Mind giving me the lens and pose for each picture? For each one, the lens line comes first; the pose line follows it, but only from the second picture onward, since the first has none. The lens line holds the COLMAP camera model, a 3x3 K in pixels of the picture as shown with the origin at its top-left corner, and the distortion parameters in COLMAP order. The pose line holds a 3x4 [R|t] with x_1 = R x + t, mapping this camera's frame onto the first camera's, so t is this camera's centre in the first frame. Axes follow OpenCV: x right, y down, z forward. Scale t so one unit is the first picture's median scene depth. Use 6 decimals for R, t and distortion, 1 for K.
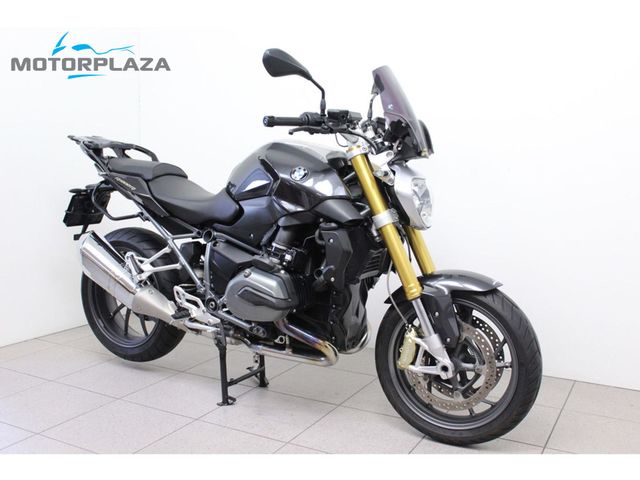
lens RADIAL K [[680.6, 0, 320.0], [0, 680.6, 240.0], [0, 0, 1]] dist [-0.136557, -0.006027]
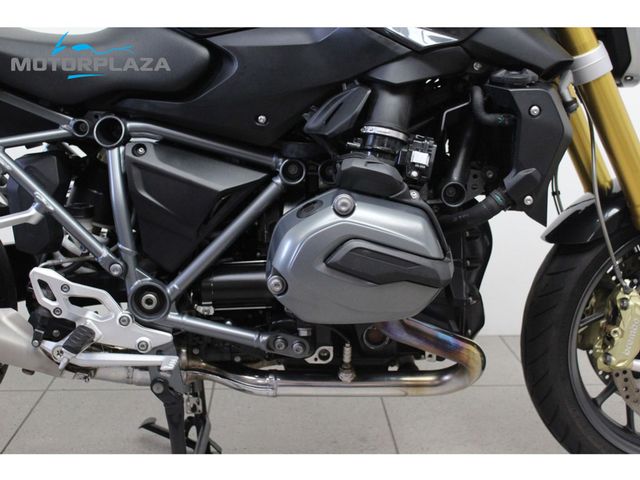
lens RADIAL K [[828.4, 0, 320.0], [0, 828.4, 240.0], [0, 0, 1]] dist [-0.050088, 0.008346]
pose [[0.854956, -0.111319, 0.506615, -0.349672], [0.071173, 0.992638, 0.098001, 0.020522], [-0.513794, -0.047729, 0.856585, 0.582215]]
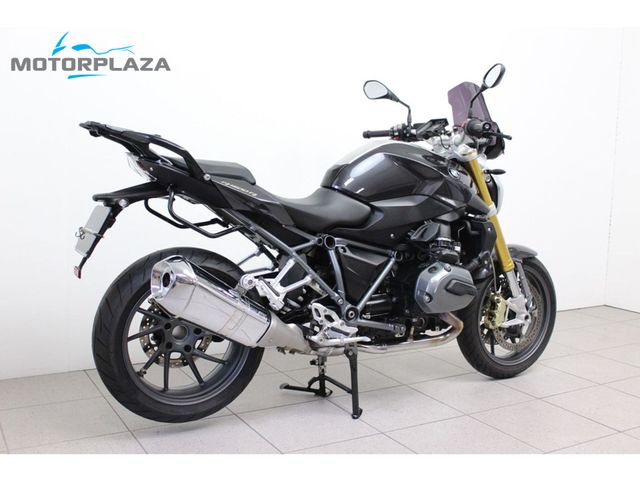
lens RADIAL K [[680.6, 0, 320.0], [0, 680.6, 240.0], [0, 0, 1]] dist [-0.136557, -0.006027]
pose [[0.530807, -0.095112, 0.842139, -1.061098], [0.095064, 0.994094, 0.052354, -0.065848], [-0.842144, 0.052267, 0.536713, 0.581150]]
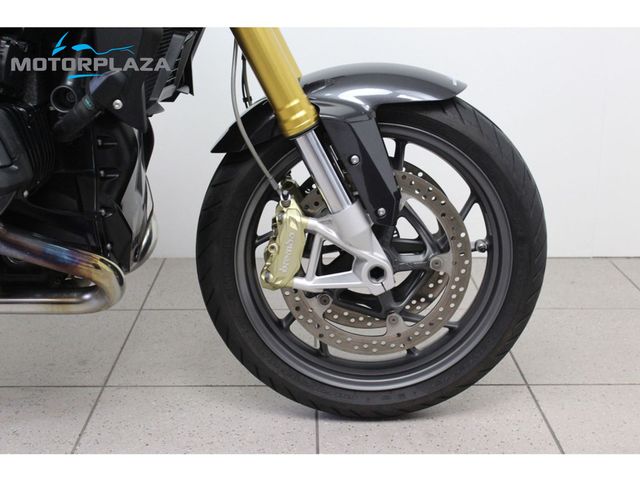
lens RADIAL K [[911.4, 0, 320.0], [0, 911.4, 240.0], [0, 0, 1]] dist [-0.002380, 0.003444]
pose [[0.870052, -0.152147, 0.468893, -0.138515], [0.074027, 0.980718, 0.180864, 0.045281], [-0.487369, -0.122651, 0.864539, 0.434232]]
